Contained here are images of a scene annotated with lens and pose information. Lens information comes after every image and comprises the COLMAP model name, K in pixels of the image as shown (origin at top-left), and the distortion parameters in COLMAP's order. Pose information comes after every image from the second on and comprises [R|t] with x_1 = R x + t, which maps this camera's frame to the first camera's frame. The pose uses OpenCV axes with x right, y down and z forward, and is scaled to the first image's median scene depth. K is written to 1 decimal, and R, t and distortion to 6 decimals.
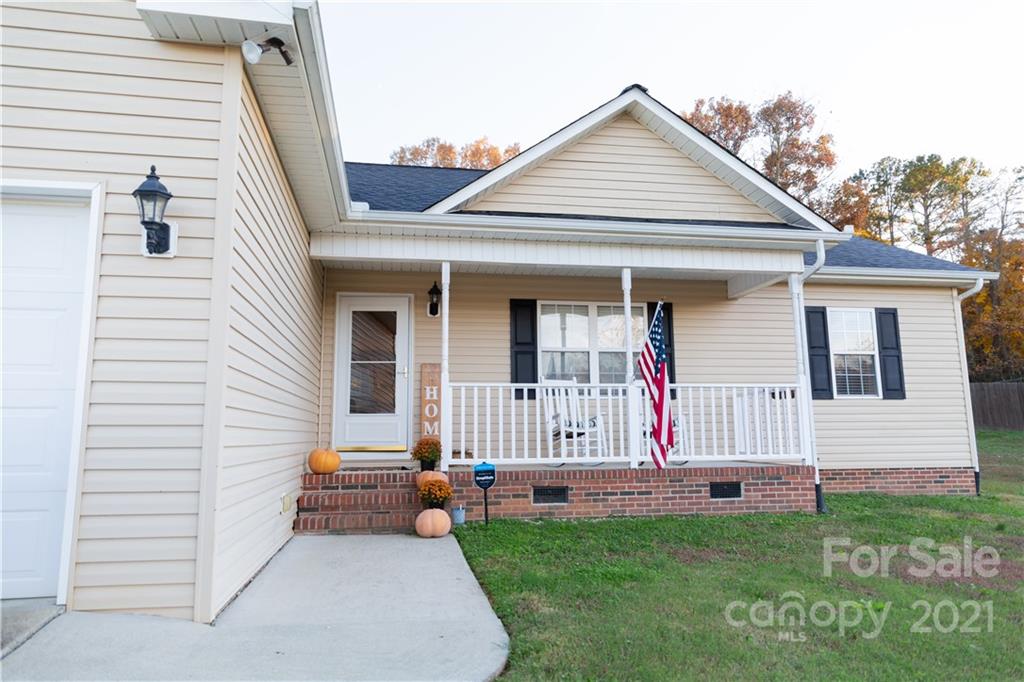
lens RADIAL K [[691.0, 0, 512.0], [0, 691.0, 341.0], [0, 0, 1]] dist [0.024467, -0.000217]
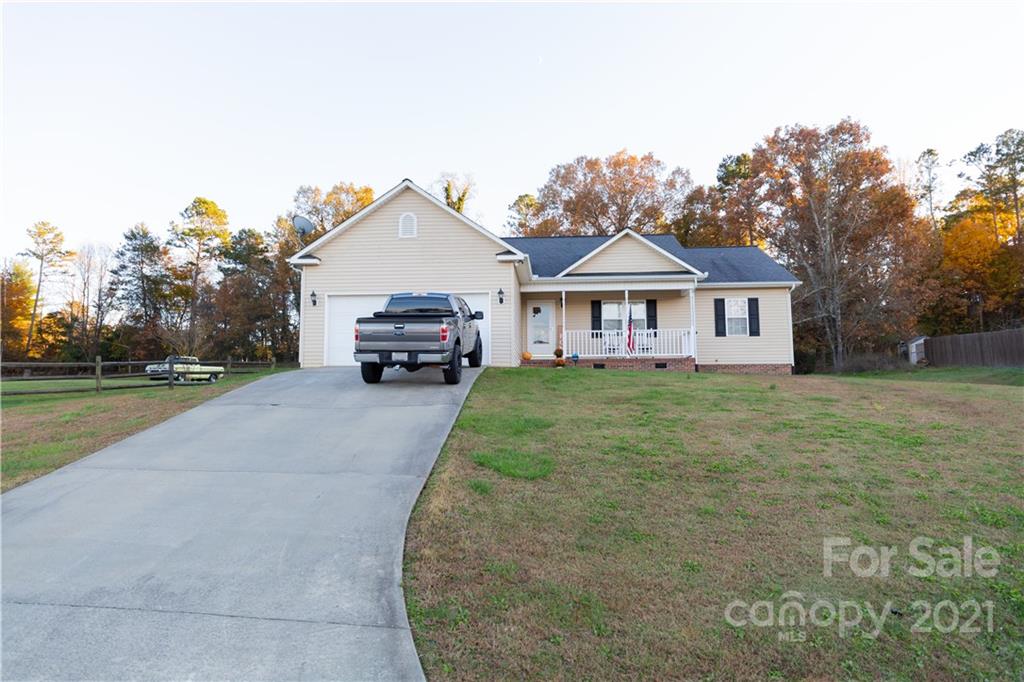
lens RADIAL K [[691.0, 0, 512.0], [0, 691.0, 341.0], [0, 0, 1]] dist [0.024467, -0.000217]
pose [[0.971162, -0.016614, -0.237840, 0.325891], [0.026605, 0.998890, 0.038861, -0.015475], [0.236930, -0.044068, 0.970527, -1.624169]]
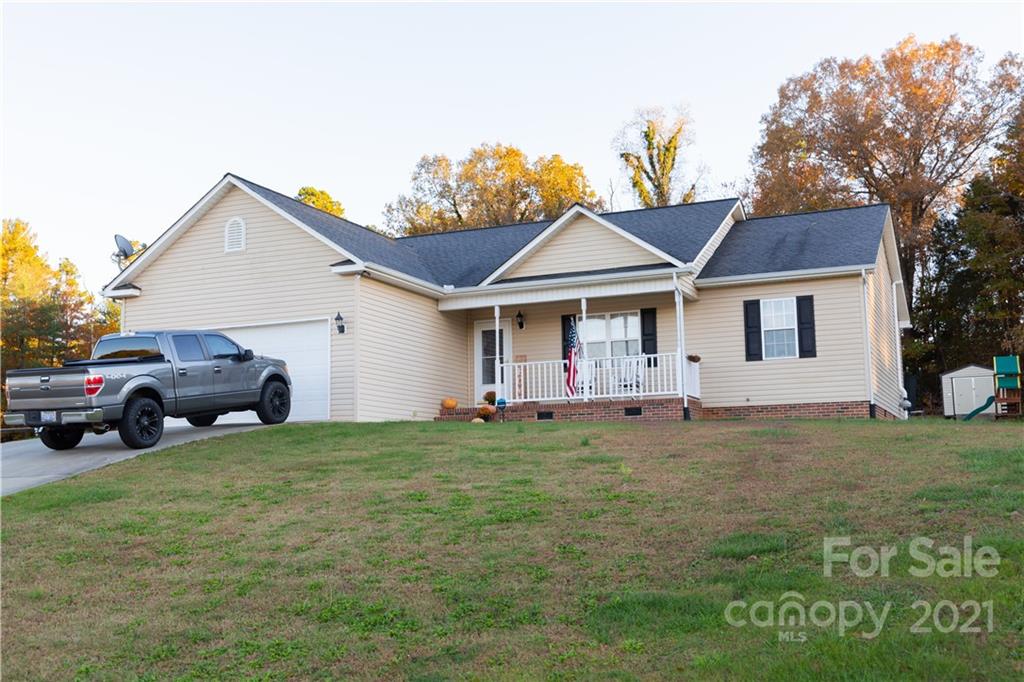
lens RADIAL K [[1138.6, 0, 508.2], [0, 1138.6, 342.0], [0, 0, 1]] dist [0.022044, 0.022376]
pose [[0.834001, -0.073982, -0.546781, 1.438022], [0.082171, 0.996573, -0.009506, 0.022865], [0.545611, -0.037001, 0.837222, -1.468886]]
